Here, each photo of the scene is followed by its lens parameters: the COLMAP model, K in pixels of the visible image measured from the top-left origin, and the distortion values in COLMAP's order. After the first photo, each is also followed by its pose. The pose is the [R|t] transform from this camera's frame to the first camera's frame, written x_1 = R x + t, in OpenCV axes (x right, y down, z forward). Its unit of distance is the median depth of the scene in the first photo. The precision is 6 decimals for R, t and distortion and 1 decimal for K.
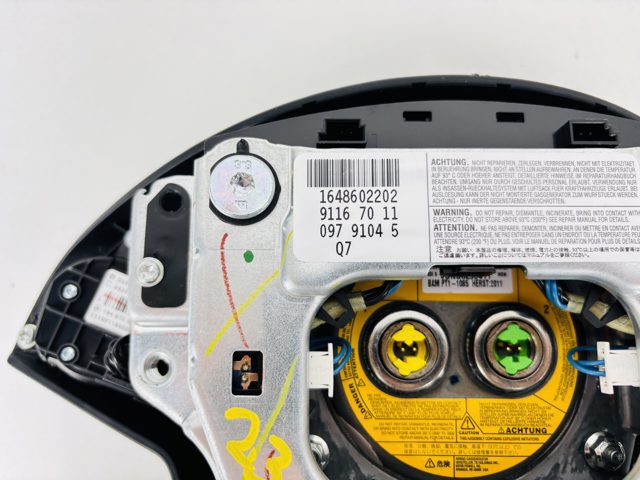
lens RADIAL K [[505.4, 0, 320.0], [0, 505.4, 240.0], [0, 0, 1]] dist [-0.053840, 0.001051]
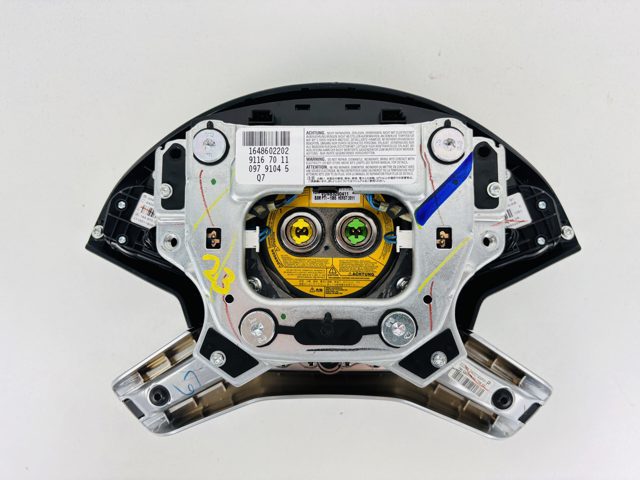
lens RADIAL K [[443.8, 0, 320.0], [0, 443.8, 240.0], [0, 0, 1]] dist [0.001766, -0.006880]
pose [[0.999853, 0.000525, -0.017145, 0.287595], [0.001623, 0.992153, 0.125022, 0.039377], [0.017076, -0.125032, 0.992006, -0.709837]]
